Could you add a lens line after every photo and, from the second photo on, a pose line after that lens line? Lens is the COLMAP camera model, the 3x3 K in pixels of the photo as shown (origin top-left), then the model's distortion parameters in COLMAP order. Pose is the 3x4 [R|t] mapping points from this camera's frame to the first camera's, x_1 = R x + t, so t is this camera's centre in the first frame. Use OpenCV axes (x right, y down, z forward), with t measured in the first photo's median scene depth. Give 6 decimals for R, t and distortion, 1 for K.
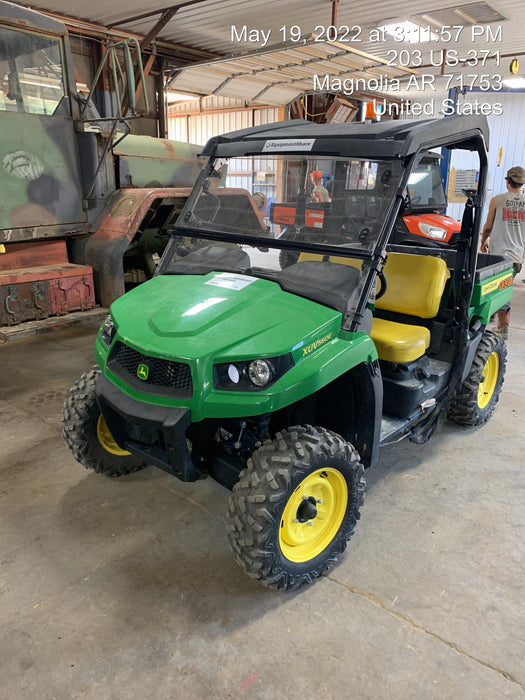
lens RADIAL K [[527.3, 0, 251.7], [0, 527.3, 351.6], [0, 0, 1]] dist [-0.000576, -0.002261]
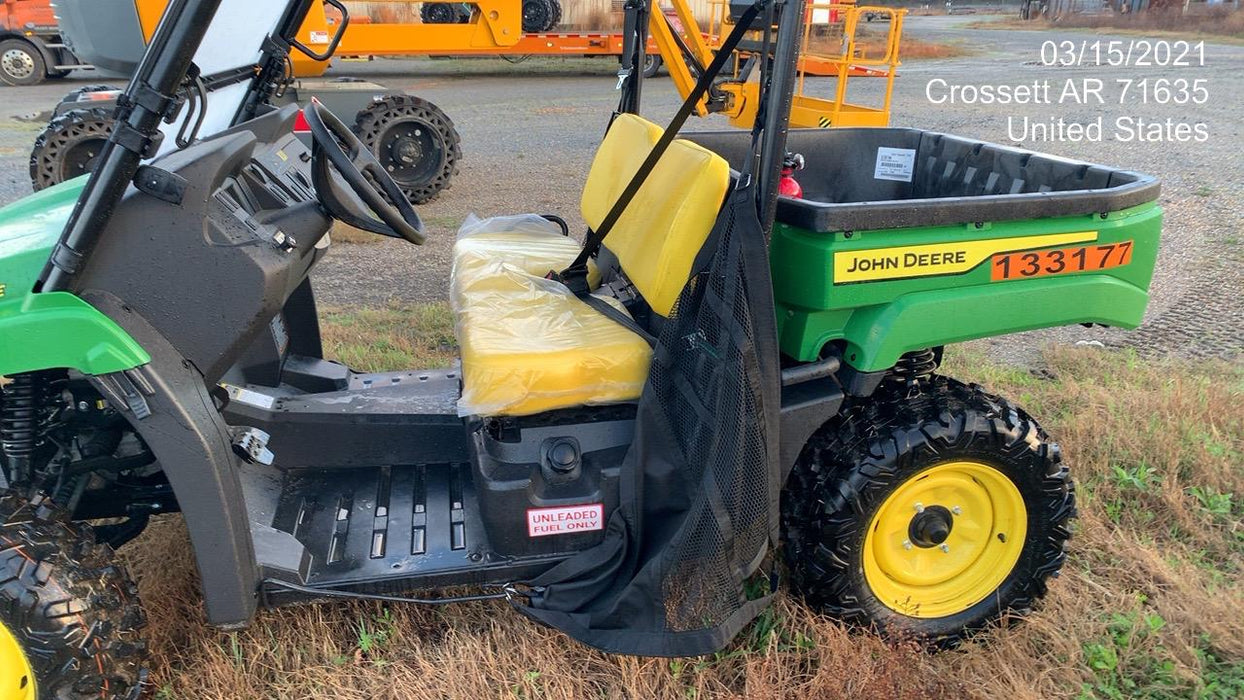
lens RADIAL K [[919.6, 0, 622.0], [0, 919.6, 350.0], [0, 0, 1]] dist [0.005554, 0.000972]
pose [[0.784508, 0.186629, -0.591369, 0.556667], [-0.168777, 0.981897, 0.085977, -0.073736], [0.596710, 0.032360, 0.801805, 0.379415]]
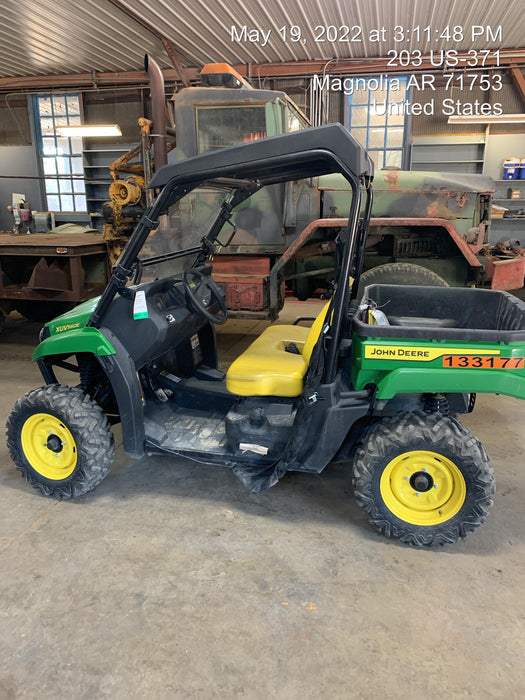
lens RADIAL K [[527.8, 0, 262.5], [0, 527.8, 350.0], [0, 0, 1]] dist [0.028933, 0.000873]
pose [[0.463927, 0.218712, -0.858450, 0.844358], [-0.267094, 0.958483, 0.099854, -0.125438], [0.844649, 0.182962, 0.503083, 0.396100]]
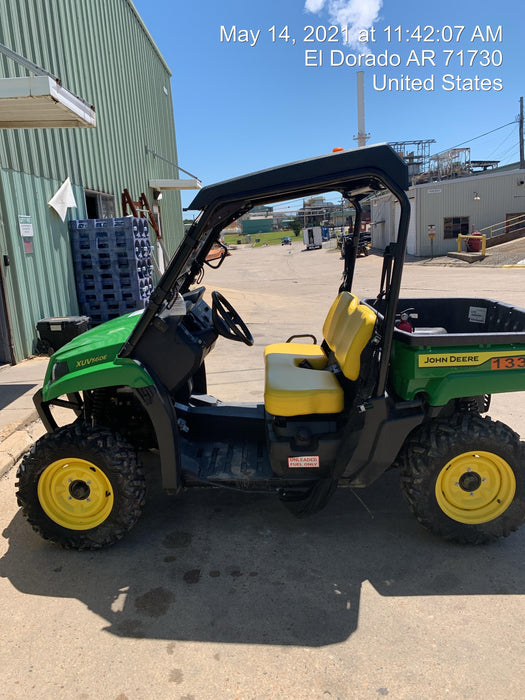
lens RADIAL K [[527.3, 0, 251.7], [0, 527.3, 351.6], [0, 0, 1]] dist [-0.000576, -0.002261]
pose [[0.633361, 0.147009, -0.759764, 0.718048], [-0.202634, 0.979040, 0.020516, -0.075896], [0.746856, 0.140960, 0.649875, 0.242299]]
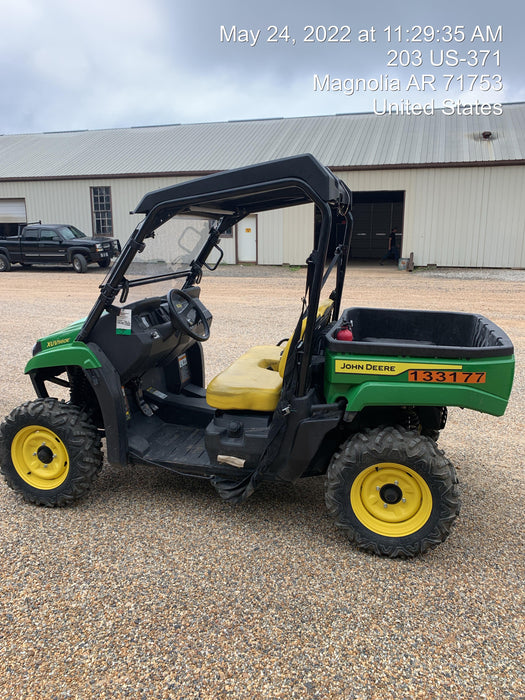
lens RADIAL K [[527.3, 0, 251.7], [0, 527.3, 351.6], [0, 0, 1]] dist [-0.000576, -0.002261]
pose [[0.439638, 0.177007, -0.880561, 0.893023], [-0.275211, 0.959779, 0.055527, -0.118549], [0.854972, 0.217928, 0.470669, 0.413317]]
